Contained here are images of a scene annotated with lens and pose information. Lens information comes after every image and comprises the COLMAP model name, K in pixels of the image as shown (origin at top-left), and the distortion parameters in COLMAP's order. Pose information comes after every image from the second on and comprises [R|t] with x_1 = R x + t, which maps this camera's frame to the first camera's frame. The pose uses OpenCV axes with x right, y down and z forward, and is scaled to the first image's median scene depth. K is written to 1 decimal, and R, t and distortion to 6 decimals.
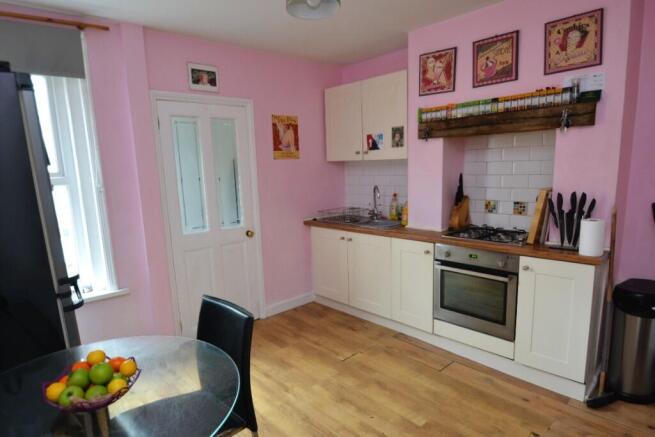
lens RADIAL K [[383.6, 0, 327.1], [0, 383.6, 231.0], [0, 0, 1]] dist [-0.030721, -0.001267]
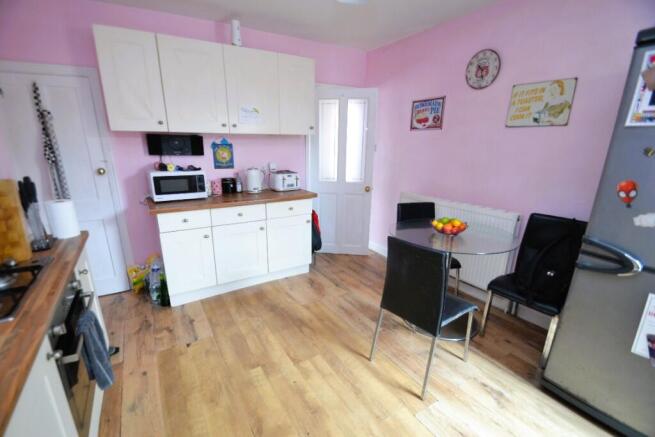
lens RADIAL K [[290.7, 0, 321.1], [0, 290.7, 230.0], [0, 0, 1]] dist [0.020729, -0.022591]
pose [[-0.978921, -0.033429, 0.201483, -0.085590], [0.058667, 0.898915, 0.434177, -0.198755], [-0.195630, 0.436846, -0.878006, 1.257754]]
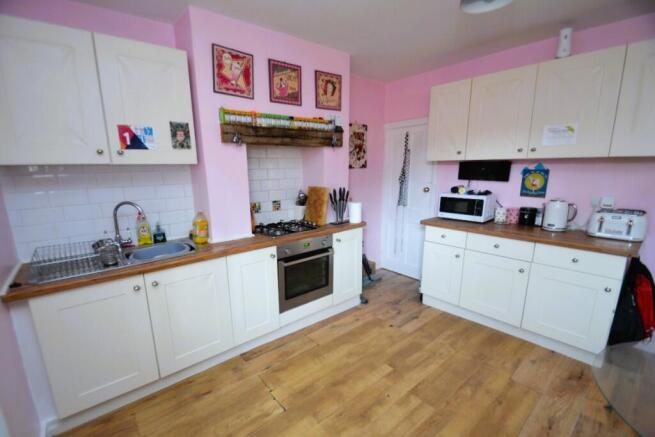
lens RADIAL K [[290.7, 0, 321.1], [0, 290.7, 230.0], [0, 0, 1]] dist [0.020729, -0.022591]
pose [[0.045883, -0.183921, 0.981870, -0.531859], [0.180753, 0.968209, 0.172916, -0.135227], [-0.982458, 0.169542, 0.077668, 0.868059]]
